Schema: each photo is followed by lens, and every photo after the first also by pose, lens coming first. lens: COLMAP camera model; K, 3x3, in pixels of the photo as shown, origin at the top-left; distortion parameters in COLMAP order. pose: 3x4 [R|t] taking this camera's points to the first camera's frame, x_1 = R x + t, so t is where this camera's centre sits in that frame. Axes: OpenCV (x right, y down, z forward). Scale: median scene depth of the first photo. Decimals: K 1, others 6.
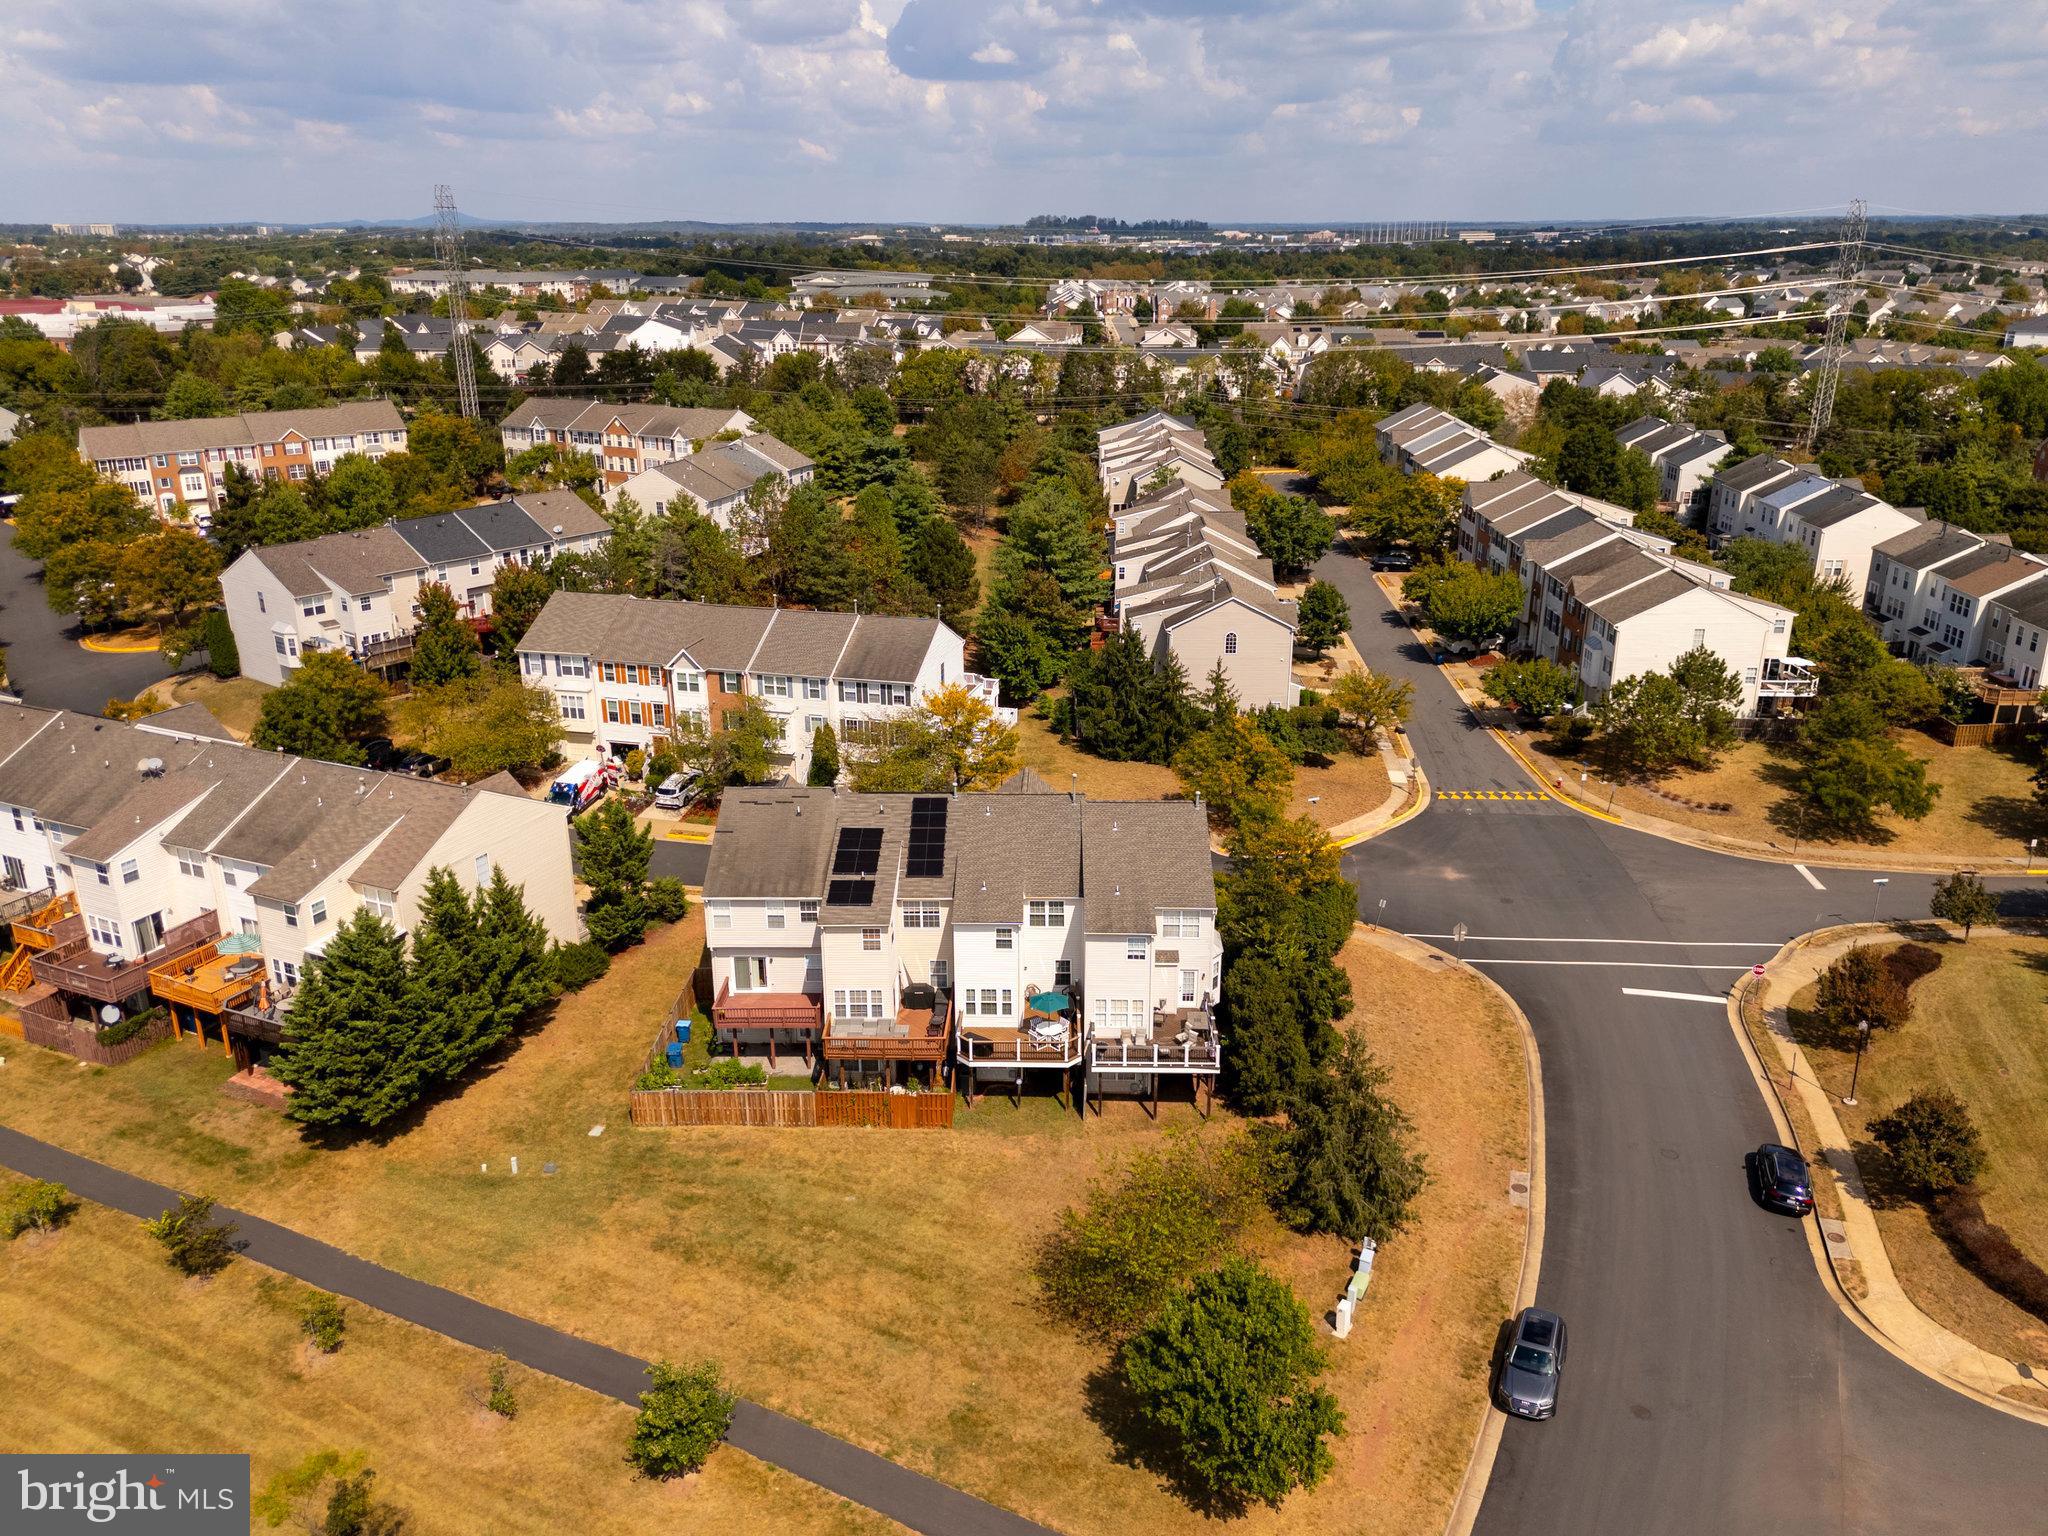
lens RADIAL K [[1510.6, 0, 1017.1], [0, 1510.6, 764.3], [0, 0, 1]] dist [0.037768, -0.009757]
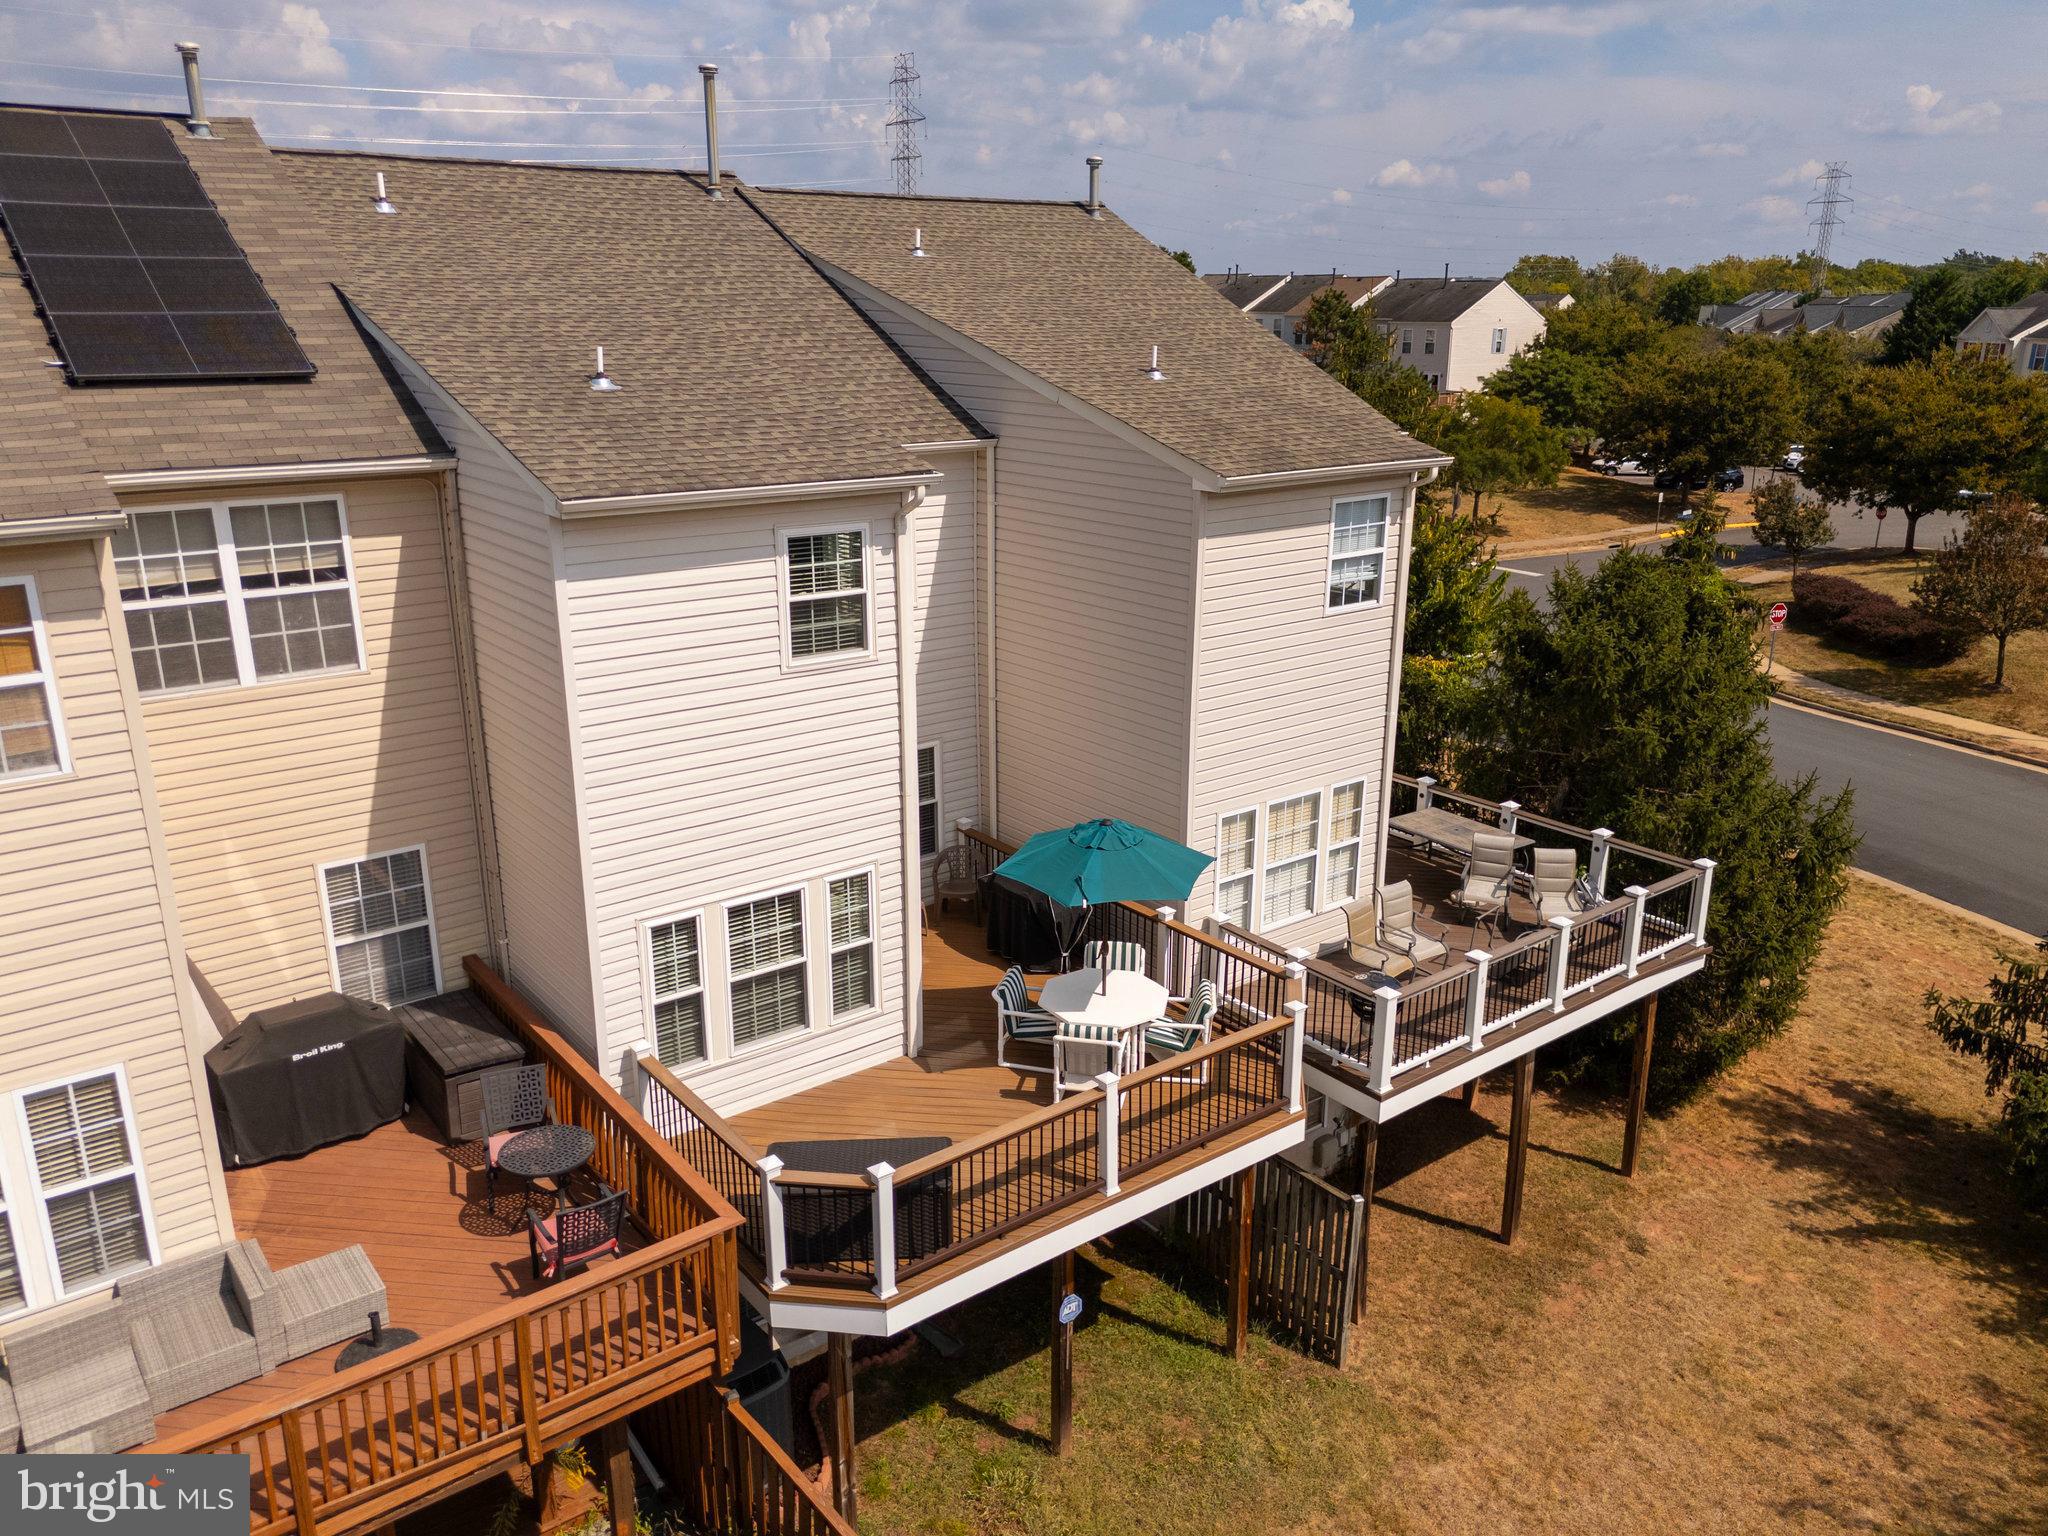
lens RADIAL K [[1510.6, 0, 1027.5], [0, 1510.6, 771.0], [0, 0, 1]] dist [0.037768, -0.009757]
pose [[0.768526, -0.178538, 0.614404, -0.105831], [0.203609, 0.978602, 0.029686, 0.133915], [-0.606557, 0.102284, 0.788433, 0.827640]]
